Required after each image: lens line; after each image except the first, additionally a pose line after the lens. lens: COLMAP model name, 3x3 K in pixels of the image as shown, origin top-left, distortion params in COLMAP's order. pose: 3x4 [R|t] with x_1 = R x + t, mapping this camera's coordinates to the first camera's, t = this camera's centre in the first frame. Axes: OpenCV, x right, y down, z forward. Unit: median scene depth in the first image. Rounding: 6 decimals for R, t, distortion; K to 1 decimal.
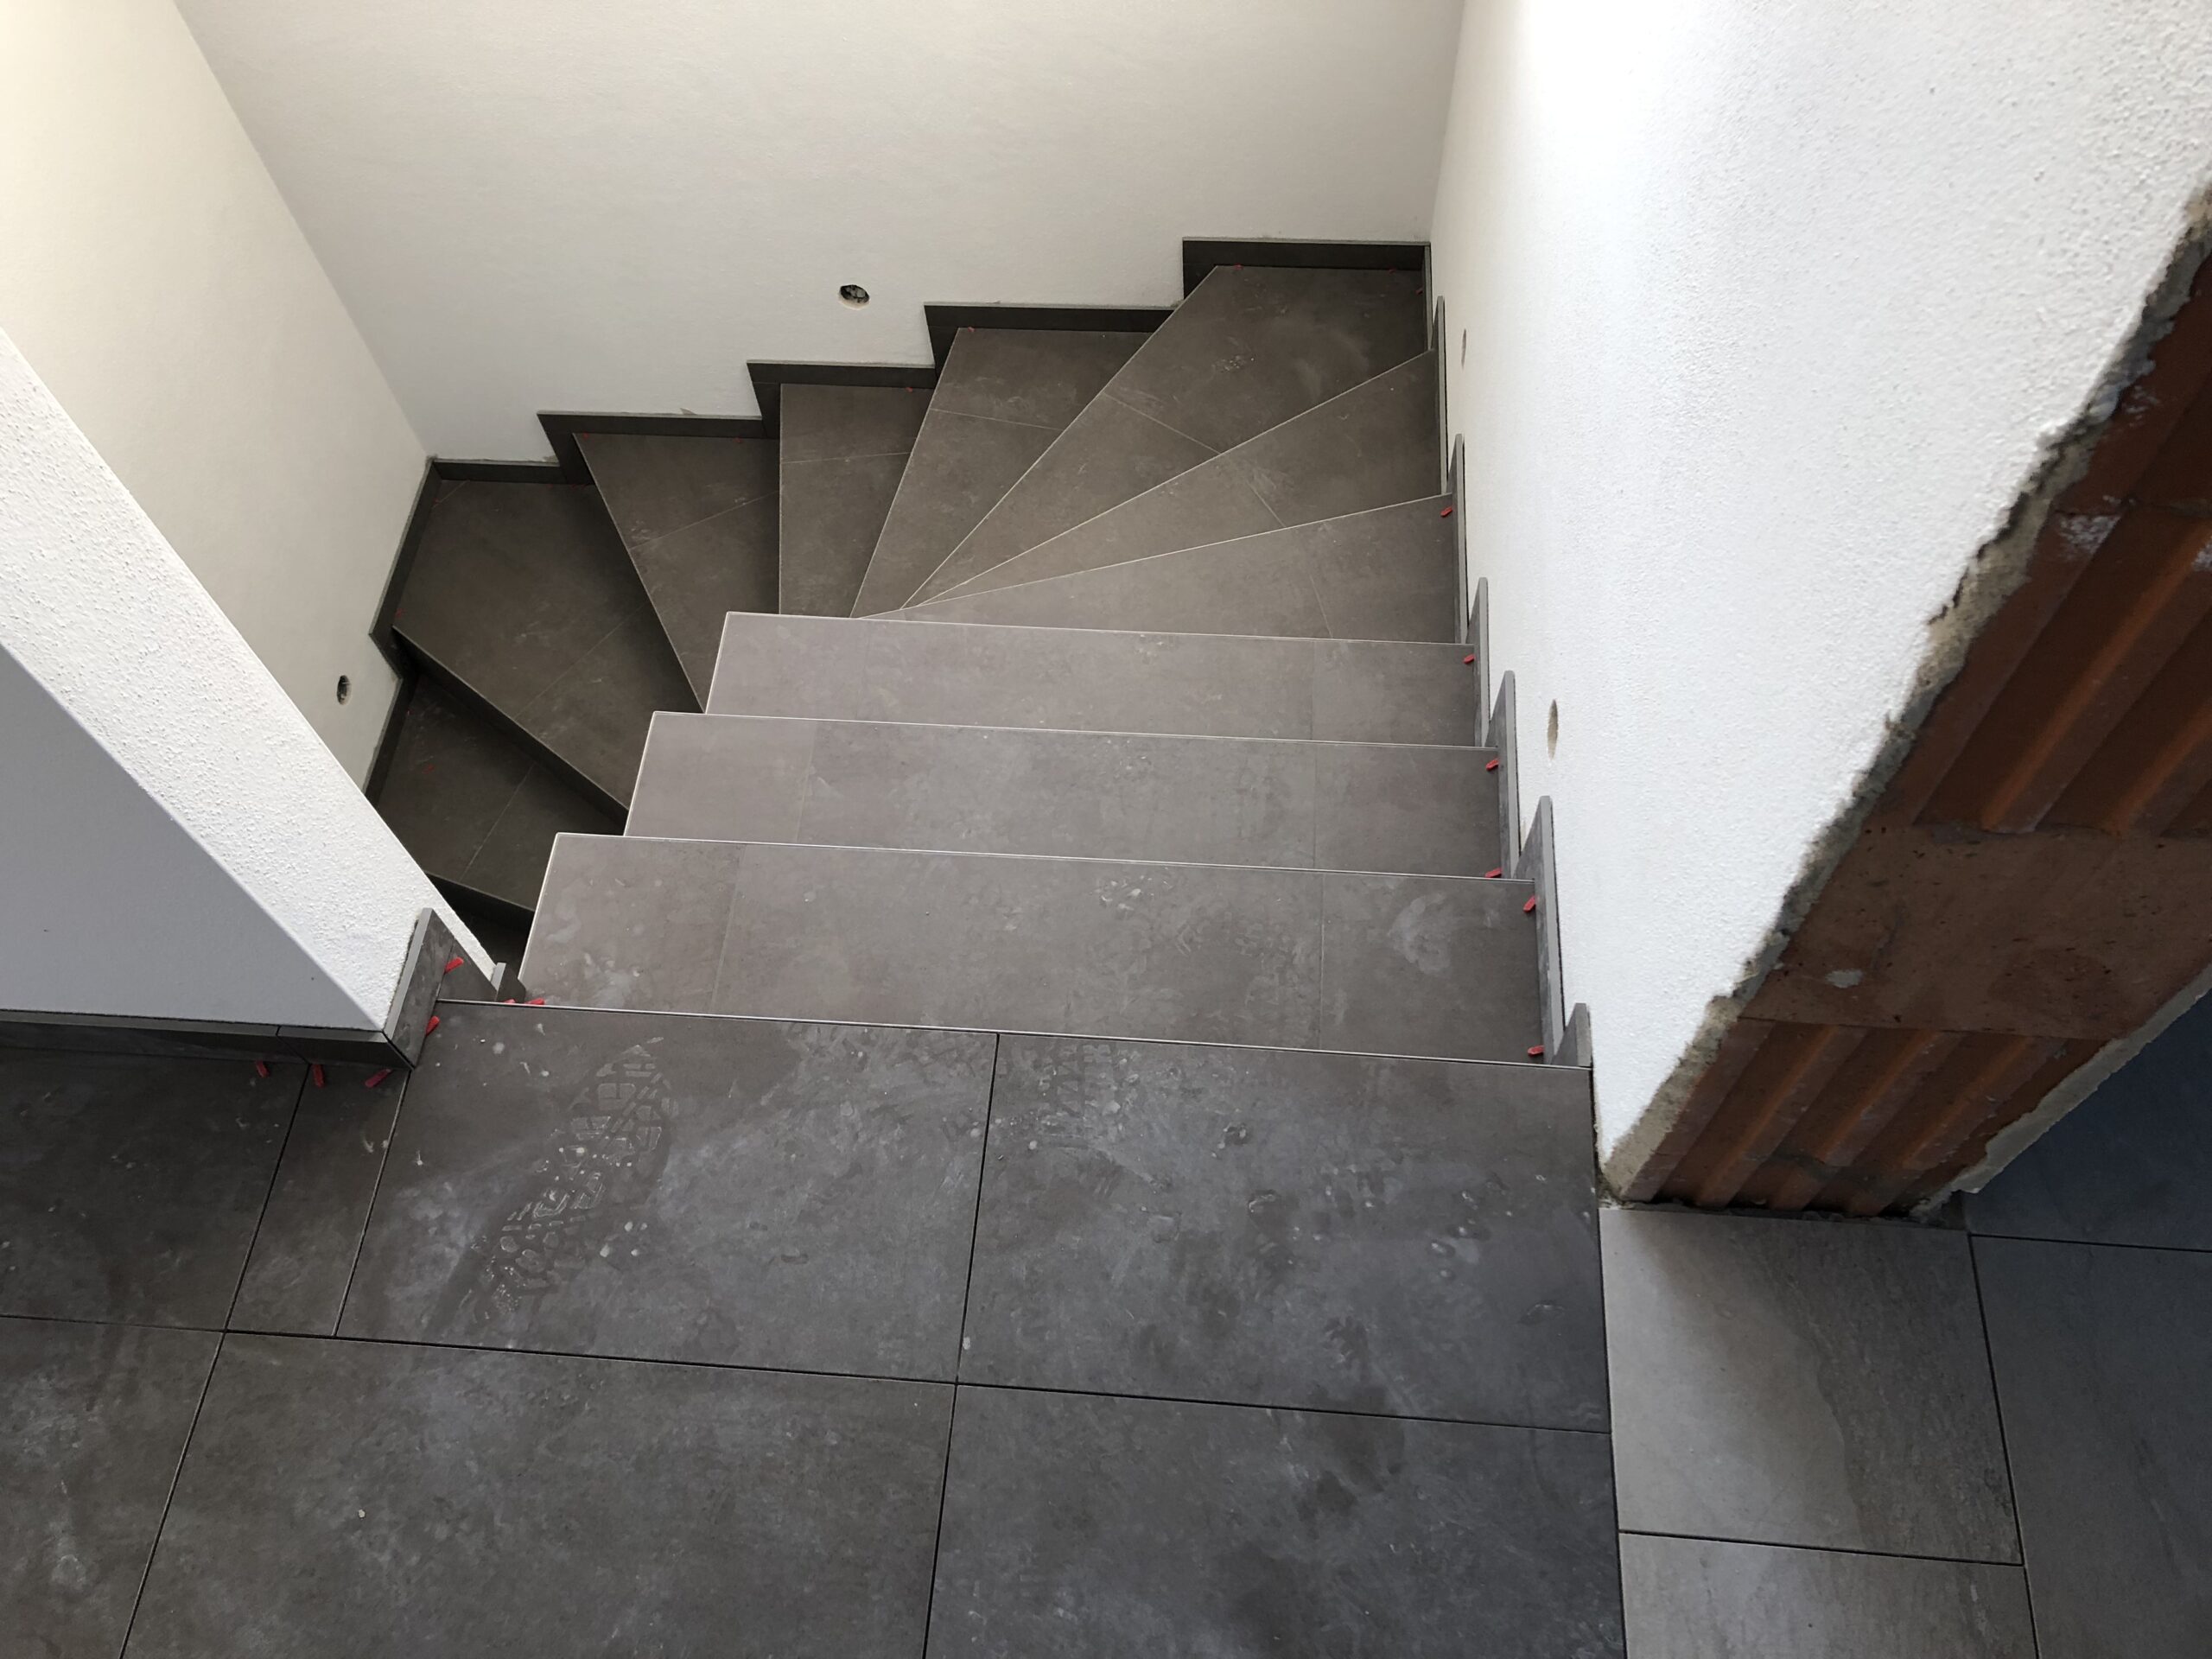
lens RADIAL K [[1813.4, 0, 1112.9], [0, 1813.4, 802.7], [0, 0, 1]] dist [0.101793, -0.238051]
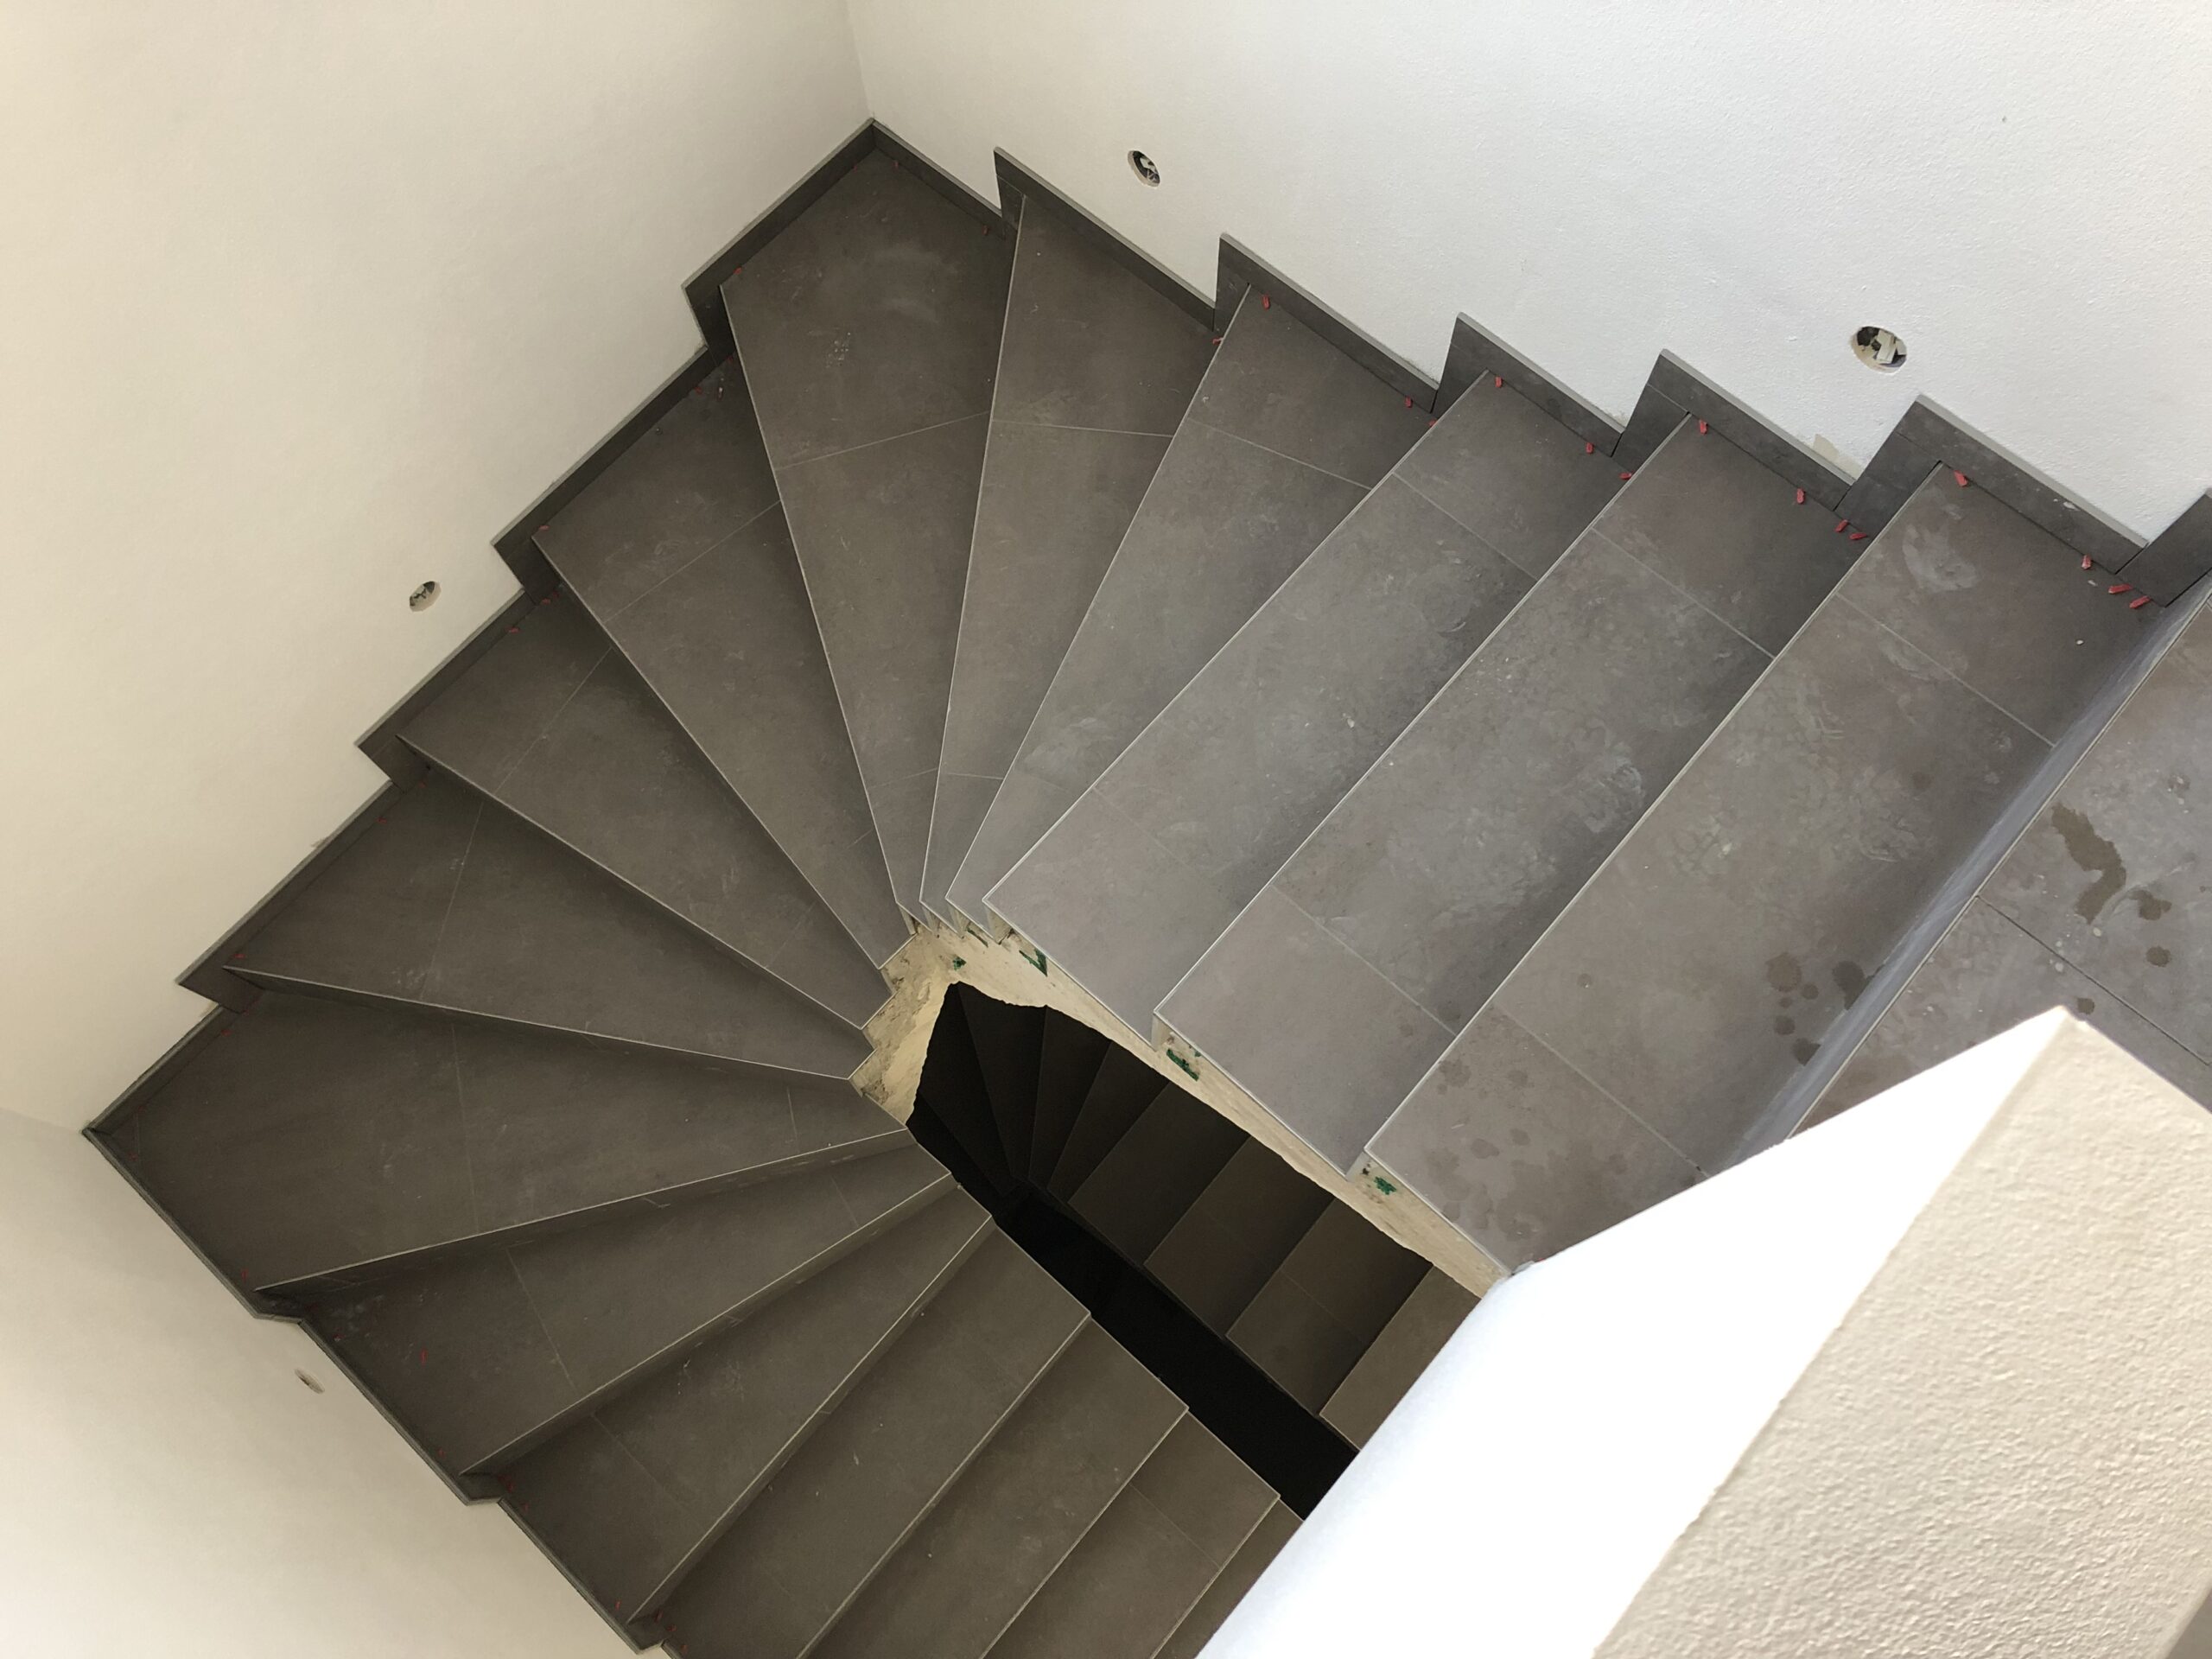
lens RADIAL K [[1813.4, 0, 1112.9], [0, 1813.4, 802.7], [0, 0, 1]] dist [0.101793, -0.238051]
pose [[0.606469, -0.738683, 0.294183, -0.548676], [0.685900, 0.673186, 0.276337, -0.467125], [-0.402165, 0.034190, 0.914929, 0.203425]]
